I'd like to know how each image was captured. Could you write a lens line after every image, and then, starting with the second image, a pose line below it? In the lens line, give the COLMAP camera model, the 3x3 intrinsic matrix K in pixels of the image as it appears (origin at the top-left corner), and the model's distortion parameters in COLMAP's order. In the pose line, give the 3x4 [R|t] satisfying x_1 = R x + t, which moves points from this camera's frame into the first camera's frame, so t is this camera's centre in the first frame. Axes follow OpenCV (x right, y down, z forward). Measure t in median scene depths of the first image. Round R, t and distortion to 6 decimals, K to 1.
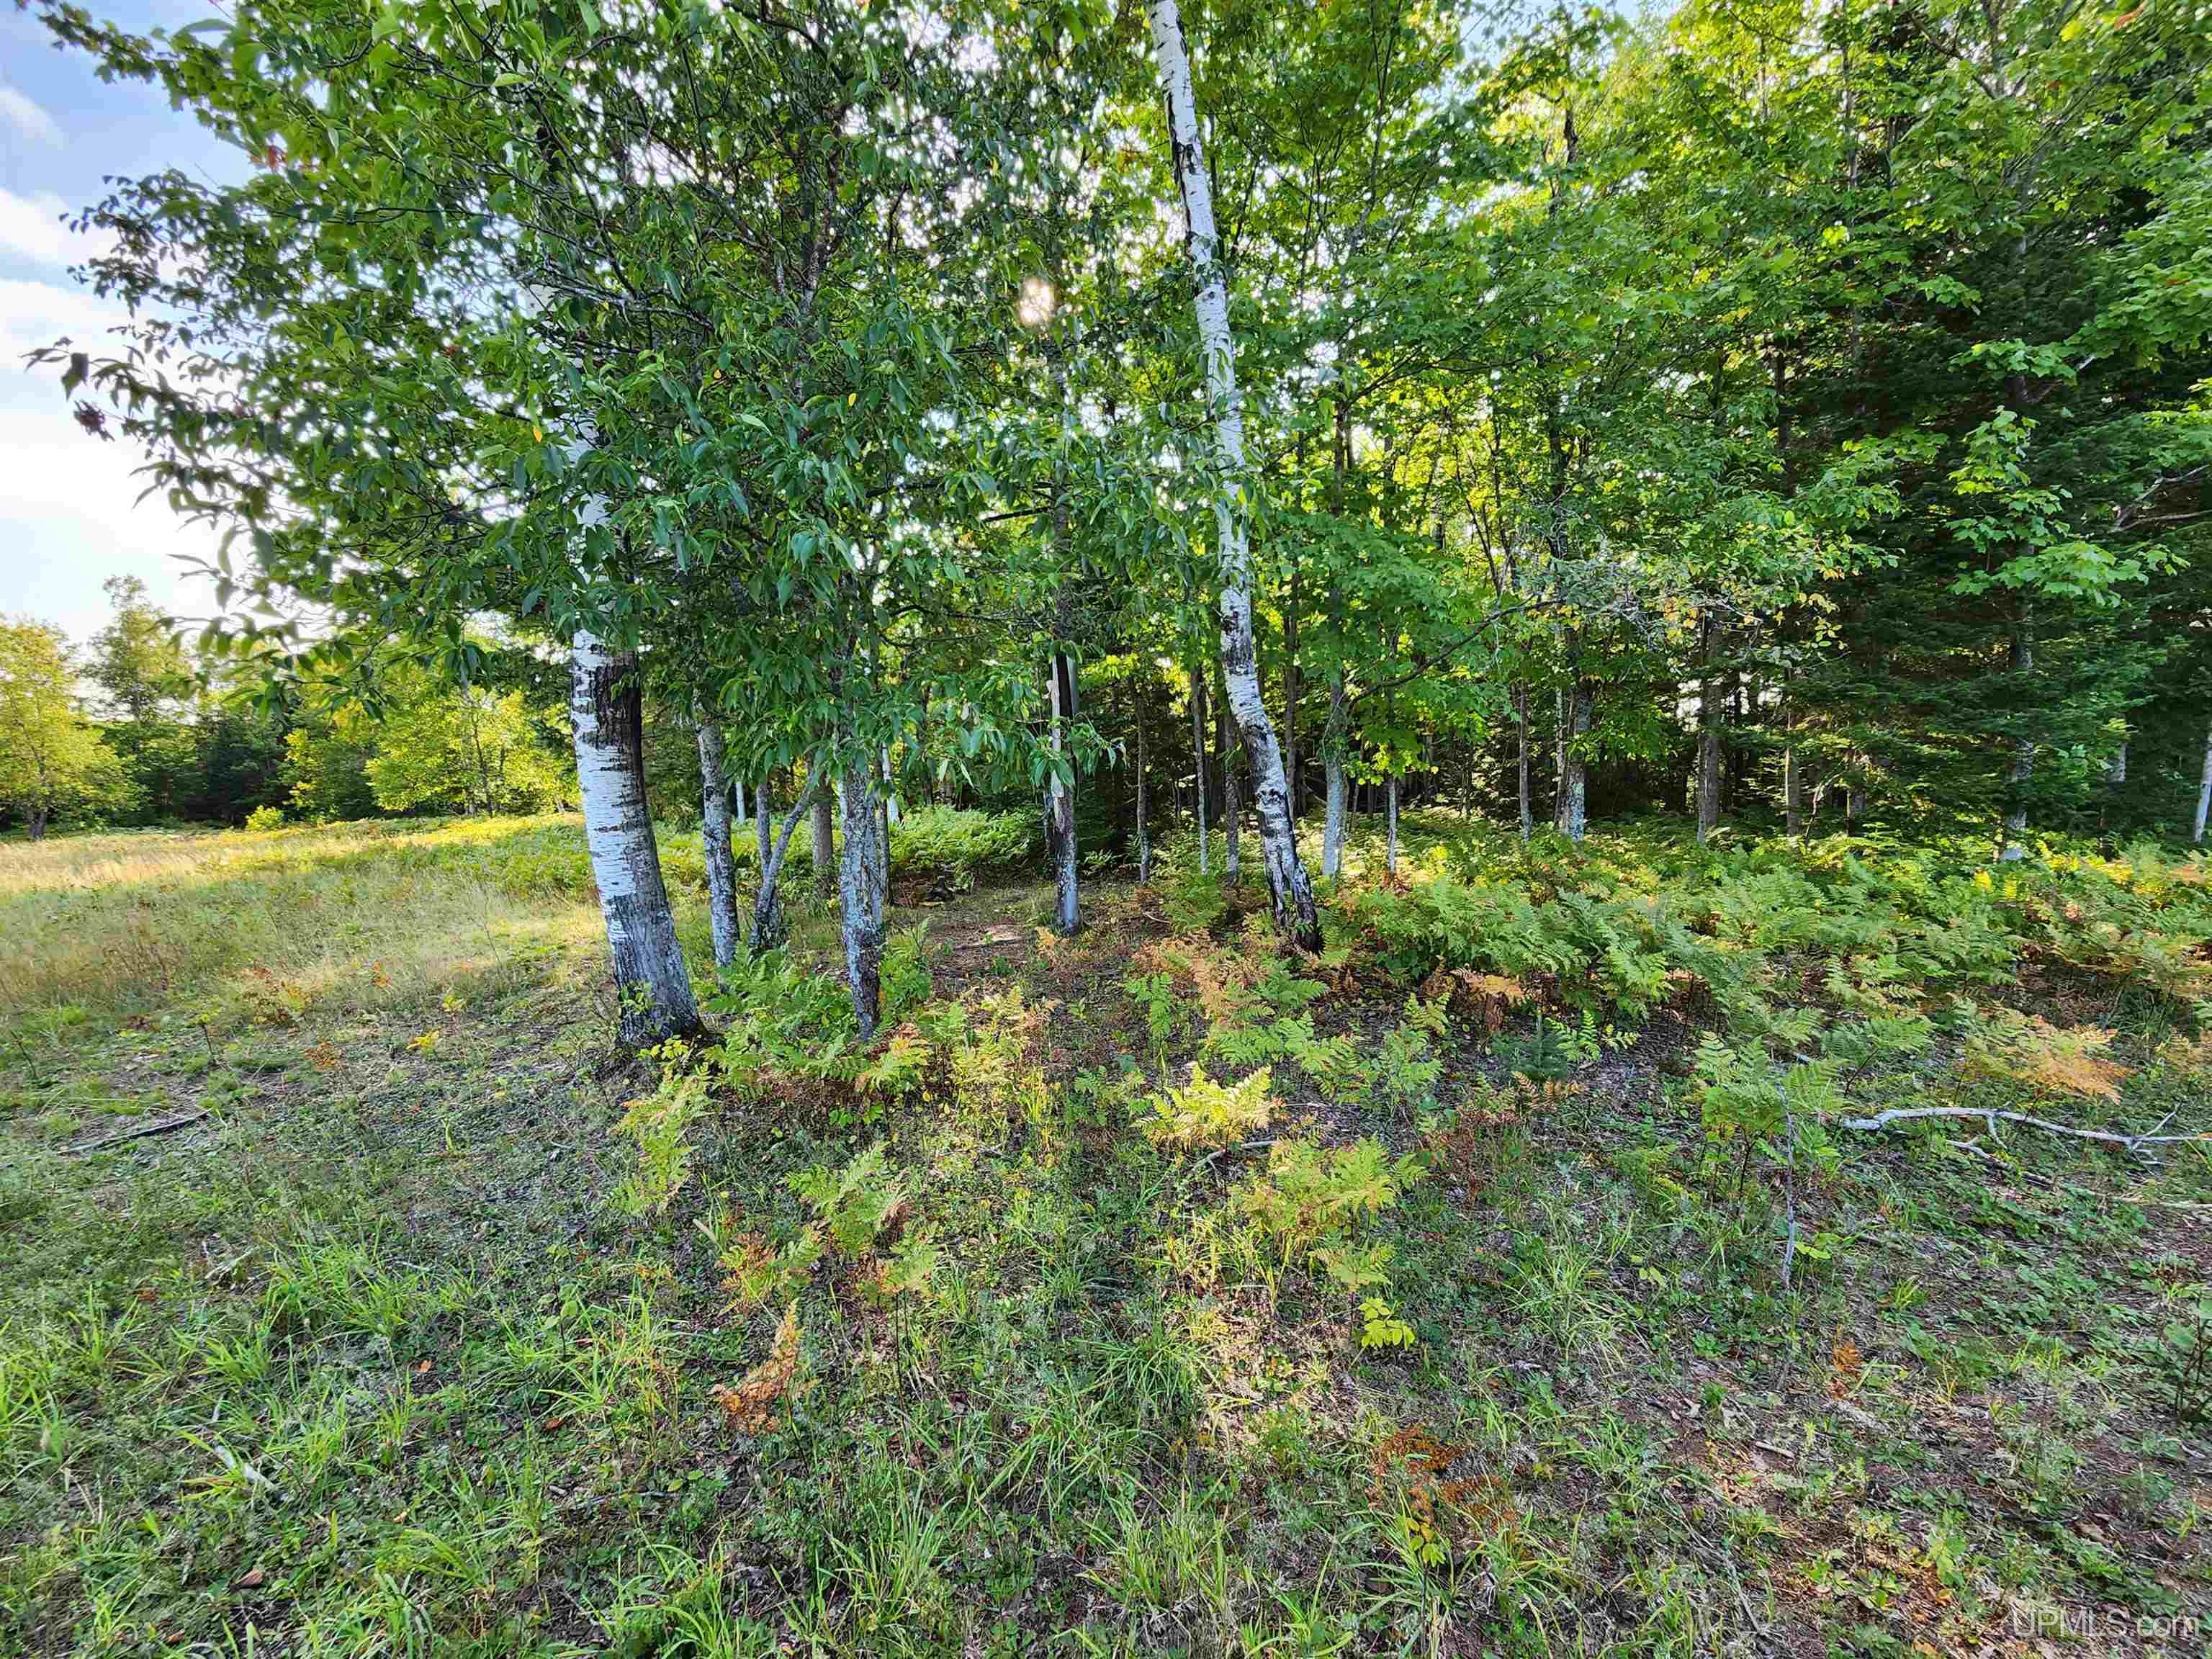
lens RADIAL K [[895.0, 0, 1096.1], [0, 895.0, 840.6], [0, 0, 1]] dist [-0.013305, 0.002340]
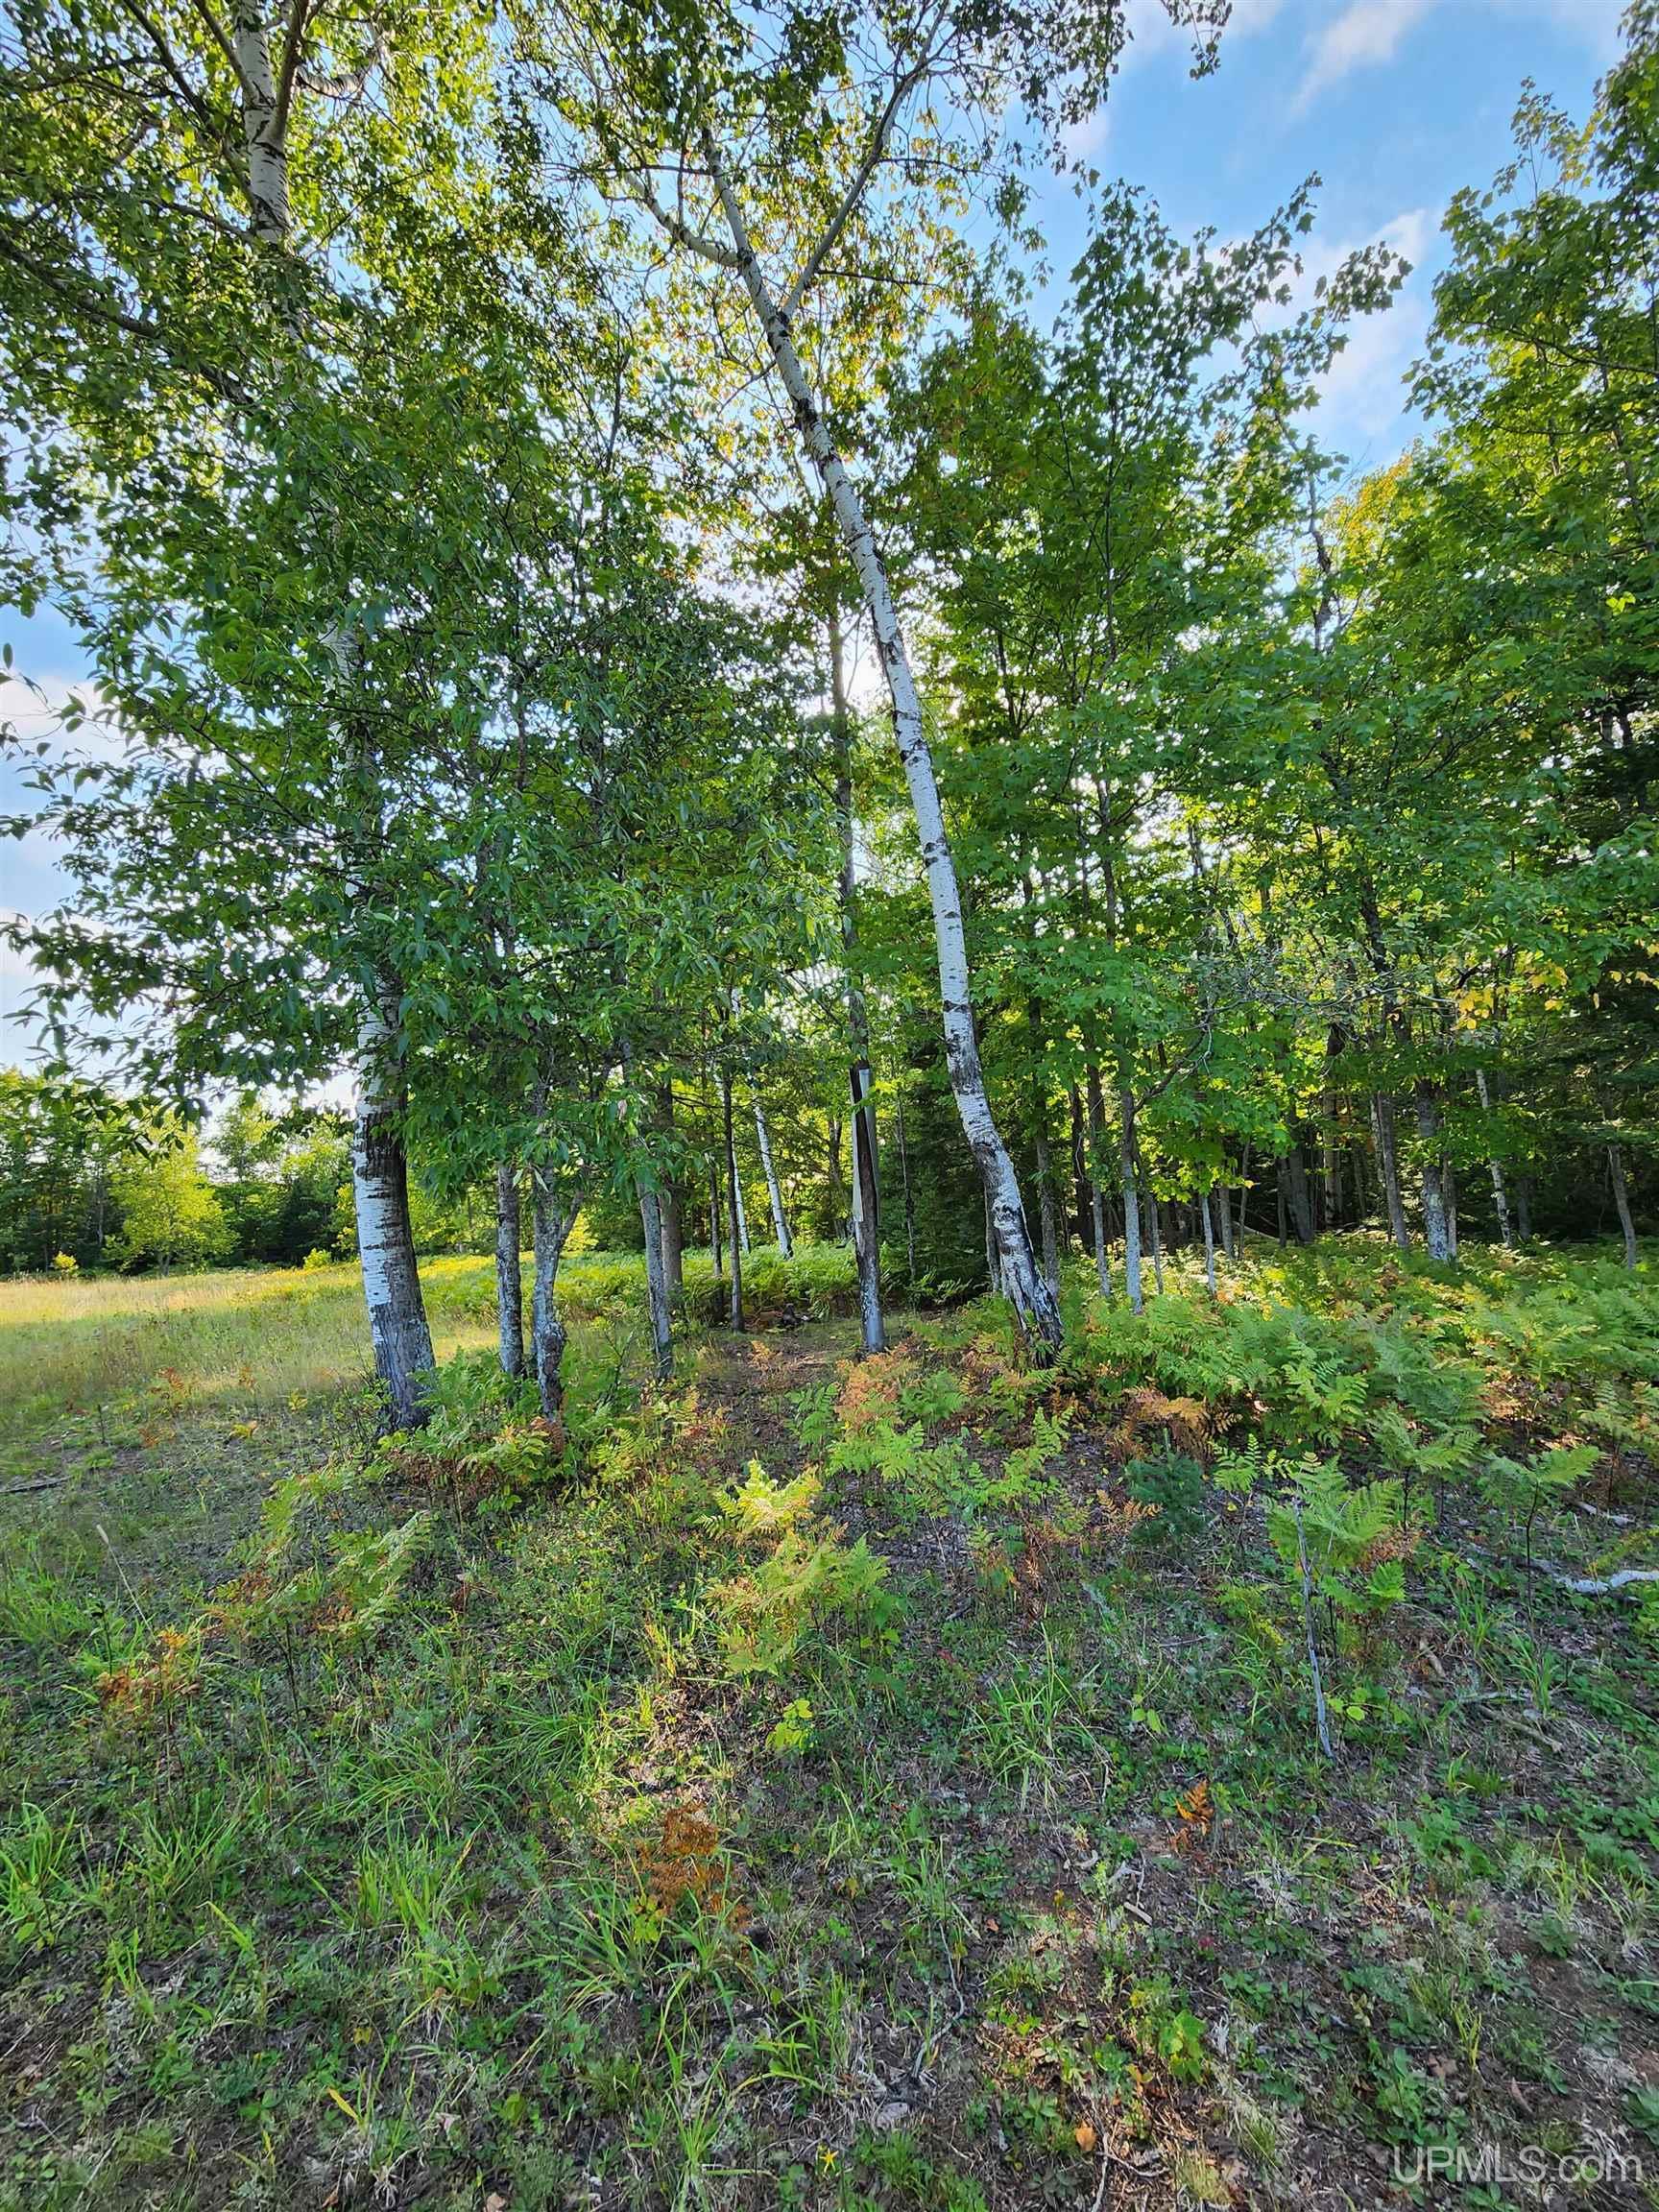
lens RADIAL K [[895.0, 0, 827.6], [0, 895.0, 1126.3], [0, 0, 1]] dist [-0.013305, 0.002340]
pose [[0.968625, -0.045290, -0.244367, 0.249708], [0.003679, 0.985761, -0.168114, 0.022357], [0.248501, 0.161940, 0.954999, -0.013689]]
